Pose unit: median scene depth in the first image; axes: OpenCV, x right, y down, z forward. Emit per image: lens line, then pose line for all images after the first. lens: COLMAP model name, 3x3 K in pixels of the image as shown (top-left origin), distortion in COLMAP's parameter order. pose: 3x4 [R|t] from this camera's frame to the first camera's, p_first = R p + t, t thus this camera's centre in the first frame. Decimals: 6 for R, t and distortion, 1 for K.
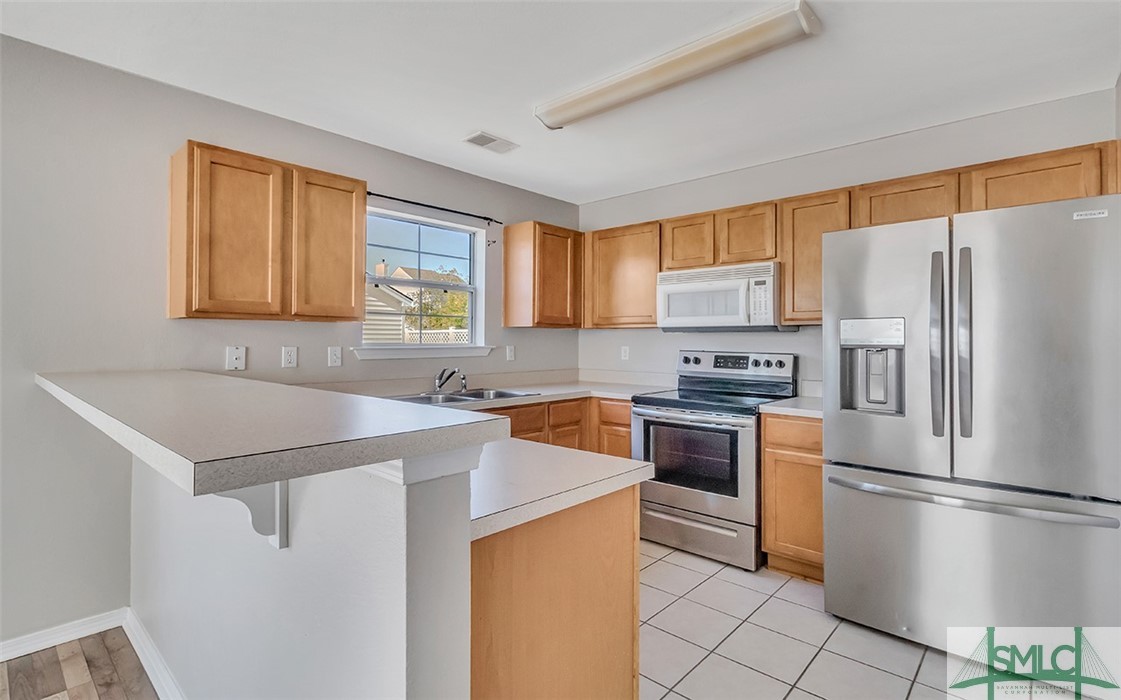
lens RADIAL K [[528.0, 0, 562.9], [0, 528.0, 335.5], [0, 0, 1]] dist [0.001608, -0.000073]
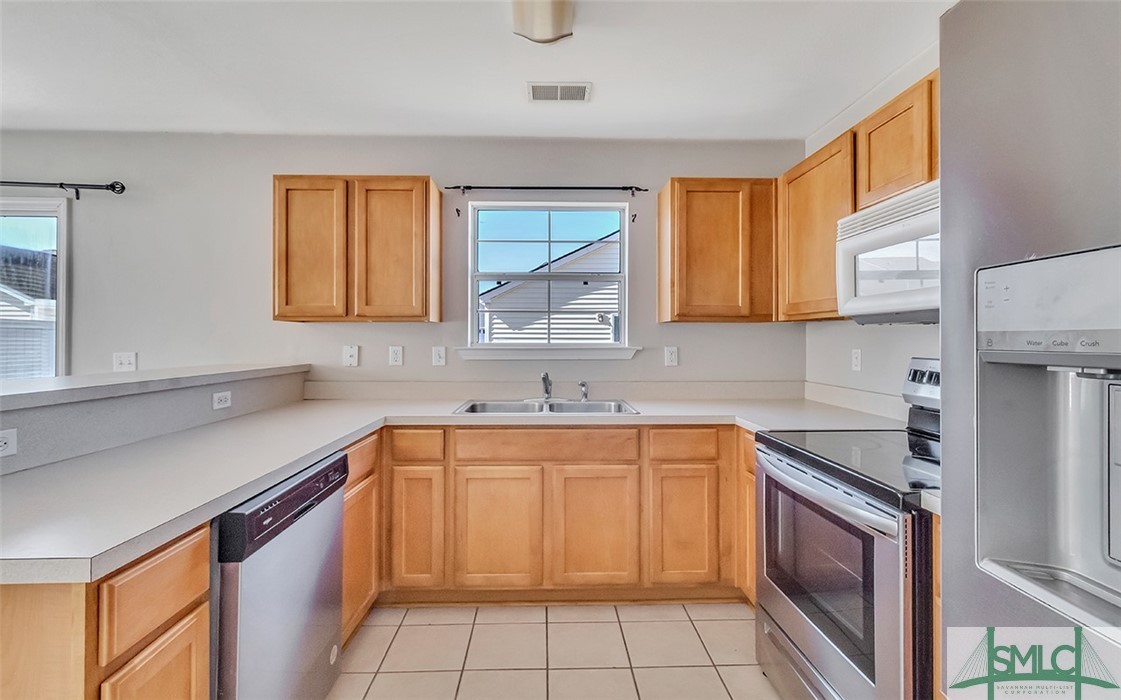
lens RADIAL K [[523.0, 0, 558.2], [0, 523.0, 334.5], [0, 0, 1]] dist [-0.000035, 0.000008]
pose [[0.694378, -0.008856, -0.719556, 0.410045], [0.008238, 0.999957, -0.004357, 0.004481], [0.719563, -0.002903, 0.694421, 0.427884]]
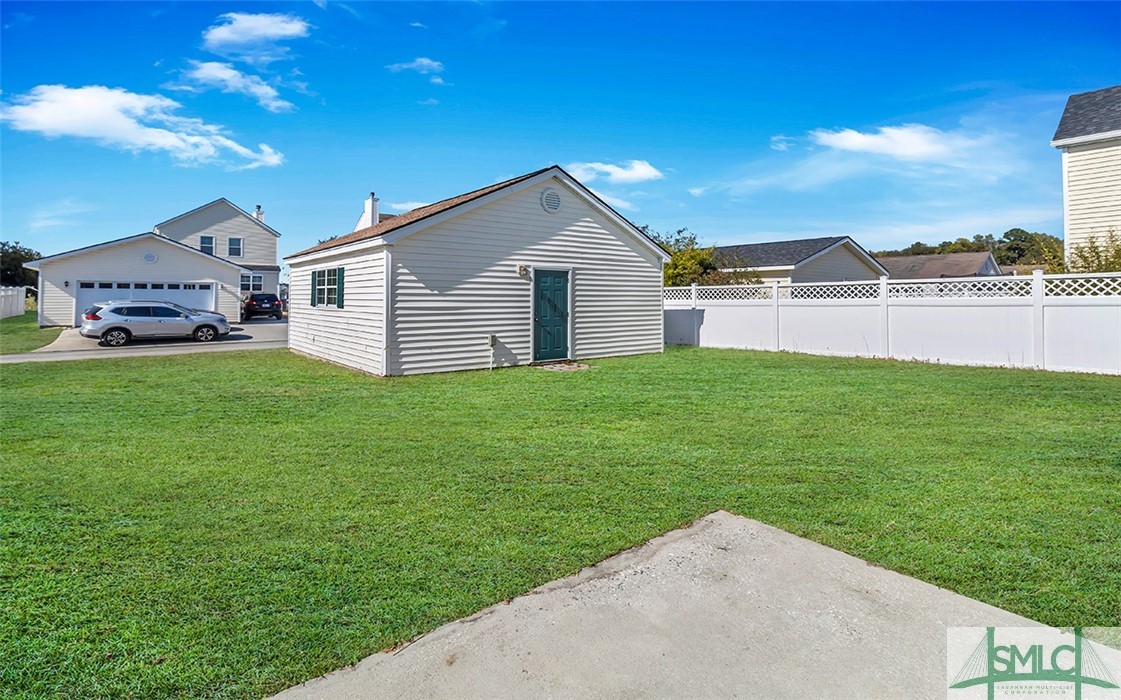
lens RADIAL K [[529.2, 0, 567.6], [0, 529.2, 289.4], [0, 0, 1]] dist [0.001443, 0.000323]
pose [[0.989675, -0.005776, -0.143216, -1.496564], [0.004534, 0.999949, -0.009001, 0.013878], [0.143261, 0.008259, 0.989651, 0.090311]]
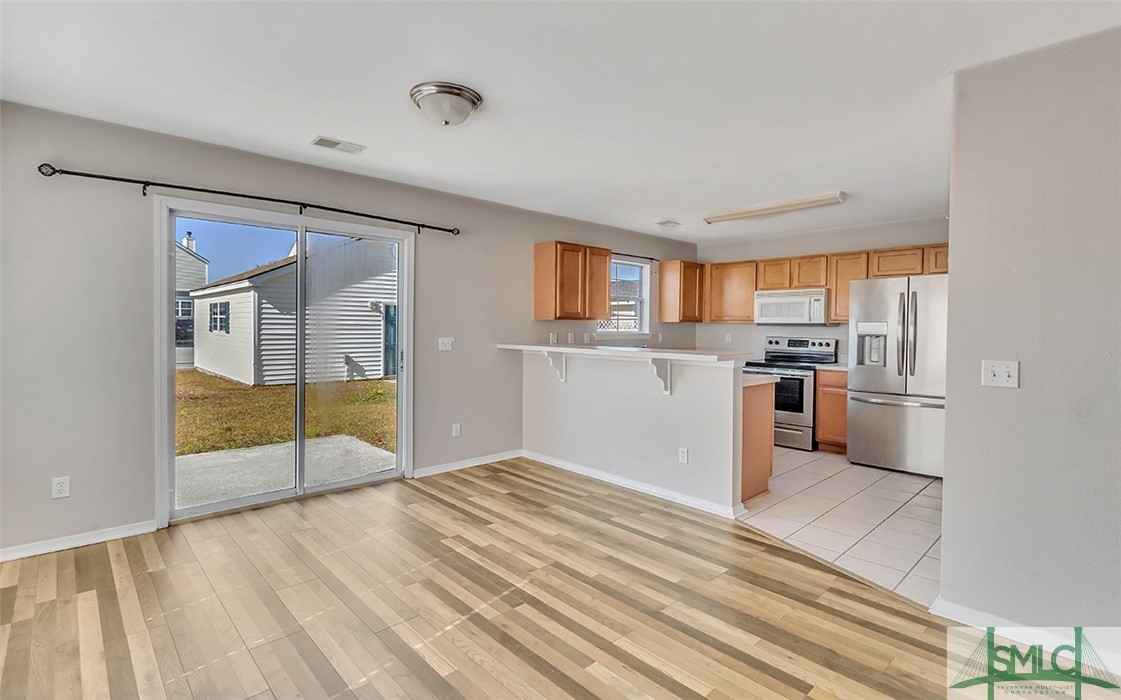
lens RADIAL K [[528.0, 0, 562.9], [0, 528.0, 335.5], [0, 0, 1]] dist [0.001608, -0.000073]
pose [[0.996905, 0.007250, -0.078286, -0.337902], [-0.005127, 0.999615, 0.027285, -0.020531], [0.078454, -0.026800, 0.996557, -0.840834]]
